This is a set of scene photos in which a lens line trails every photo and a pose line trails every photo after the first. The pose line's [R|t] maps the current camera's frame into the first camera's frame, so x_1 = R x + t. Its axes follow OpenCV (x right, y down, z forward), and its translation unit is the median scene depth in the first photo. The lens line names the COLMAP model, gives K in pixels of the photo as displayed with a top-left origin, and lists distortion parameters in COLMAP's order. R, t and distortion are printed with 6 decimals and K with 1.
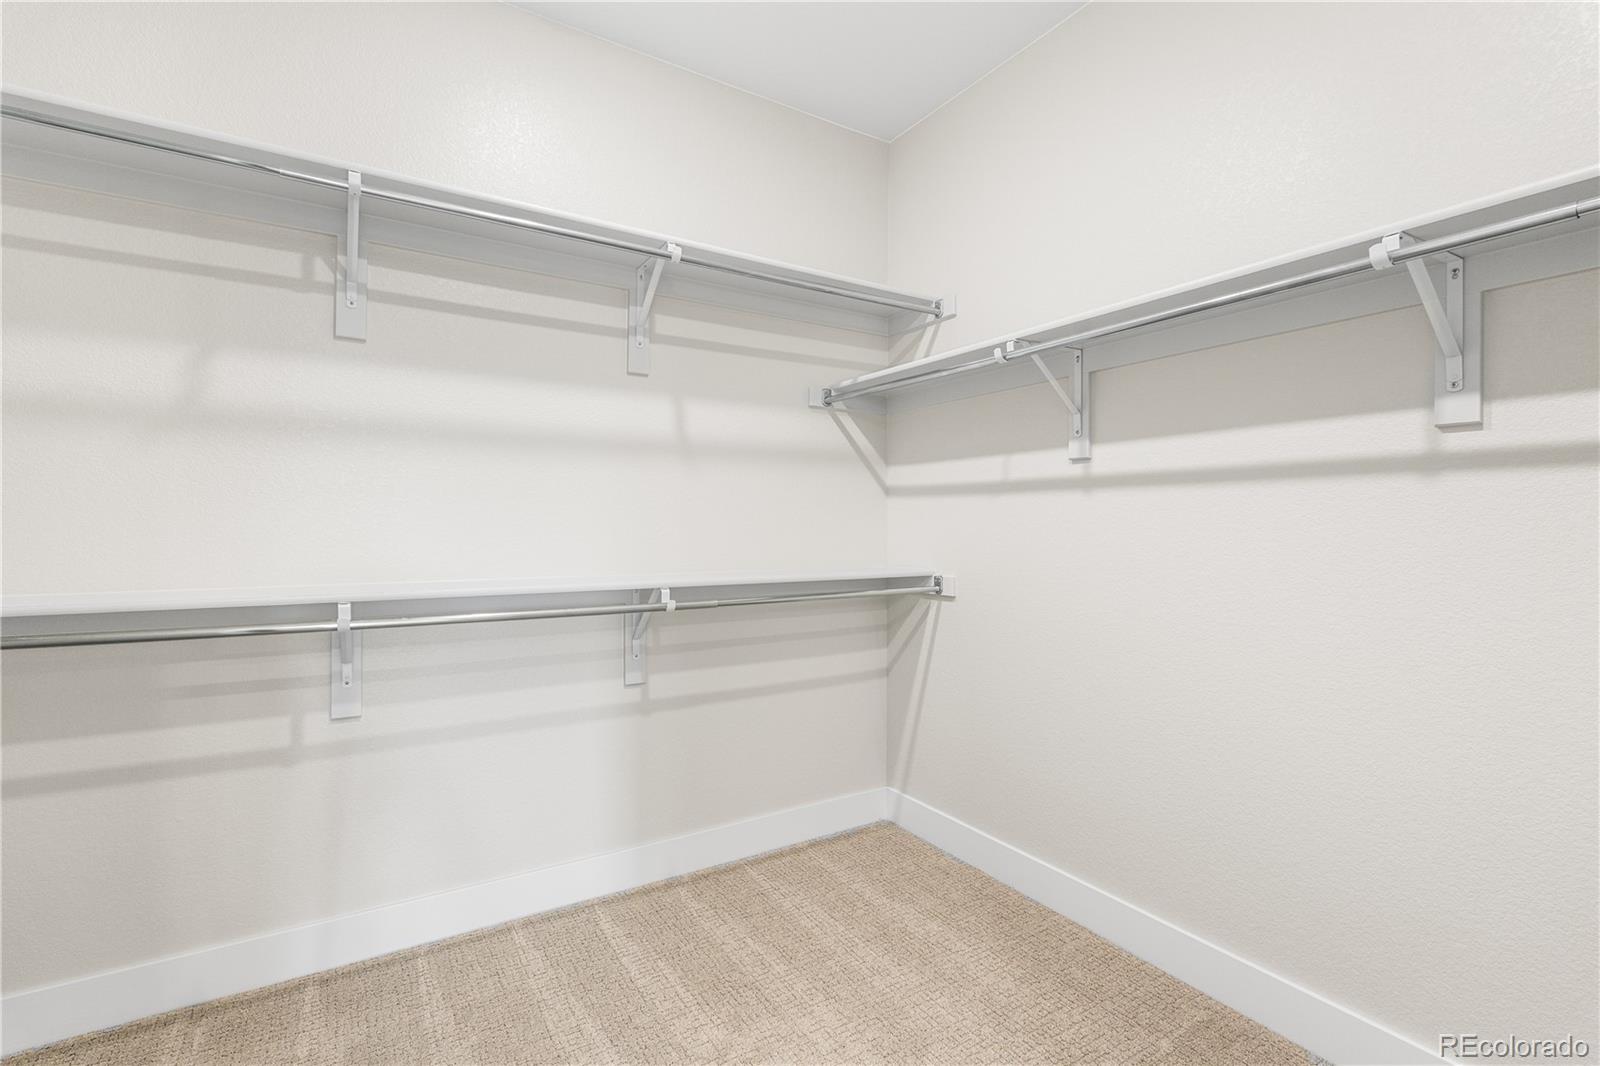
lens RADIAL K [[721.6, 0, 800.0], [0, 721.6, 533.0], [0, 0, 1]] dist [-0.003926, 0.000414]
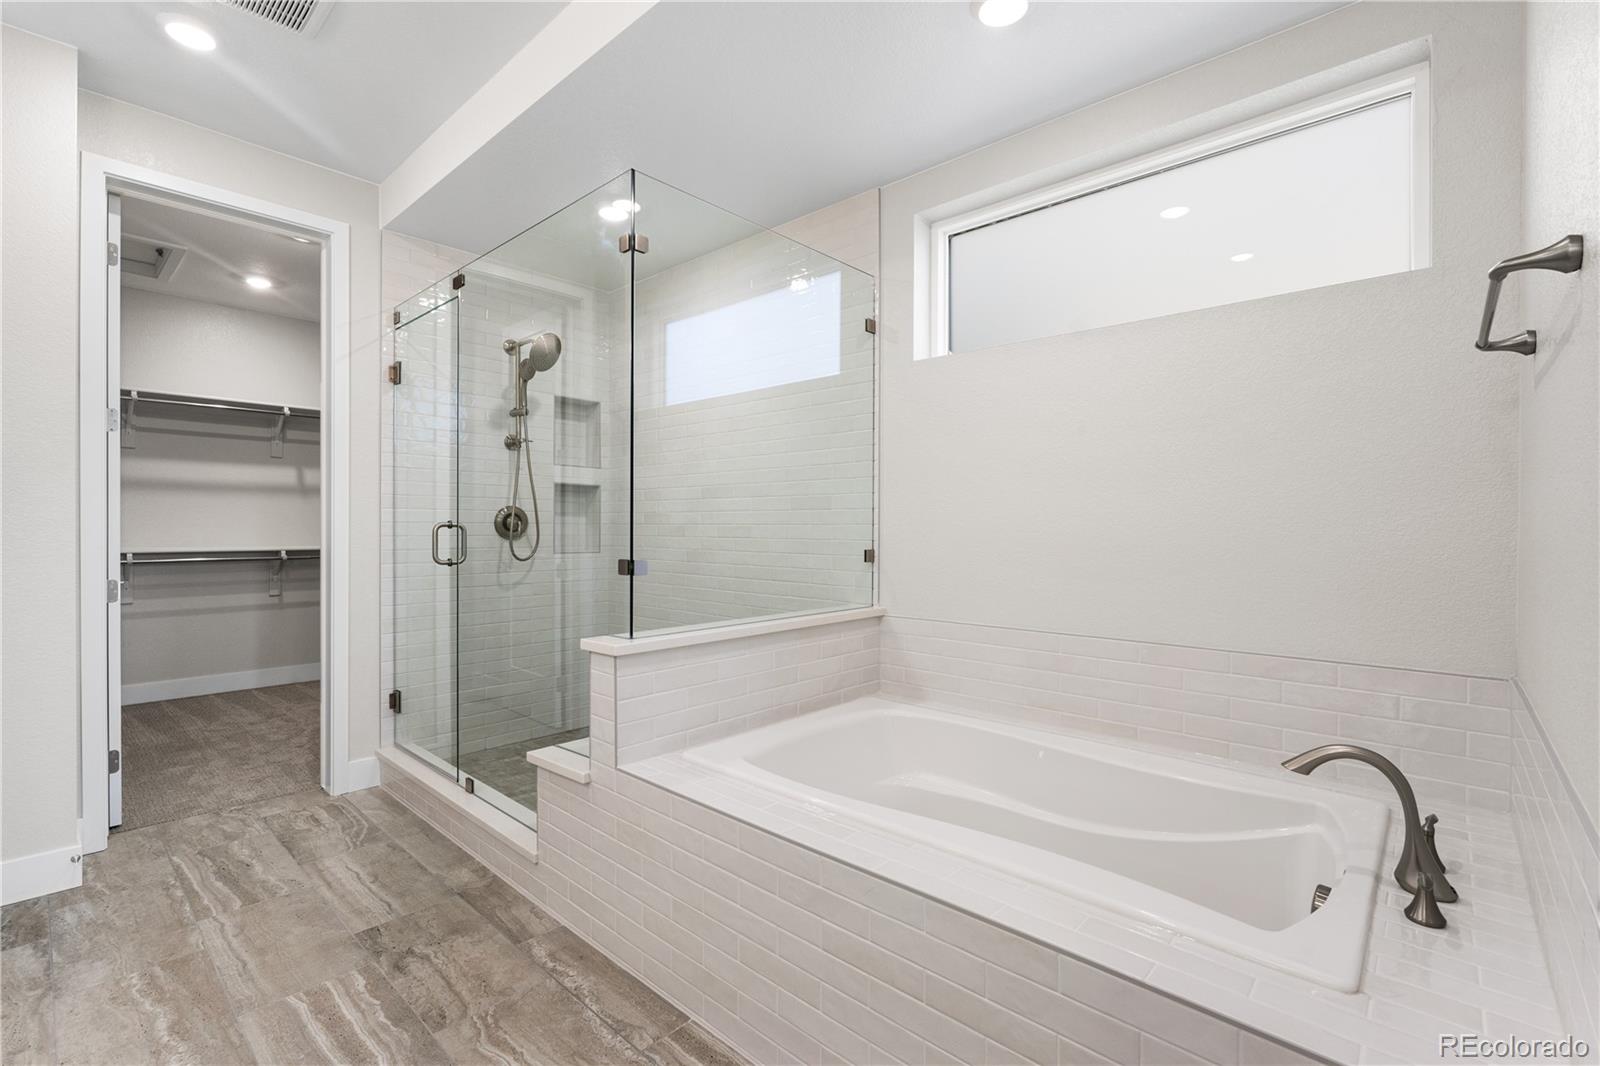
lens RADIAL K [[707.6, 0, 796.4], [0, 707.6, 529.0], [0, 0, 1]] dist [-0.004614, -0.000175]
pose [[0.962918, 0.003044, 0.269778, 0.838203], [-0.002213, 0.999992, -0.003383, 0.008858], [-0.269786, 0.002660, 0.962917, -1.753214]]
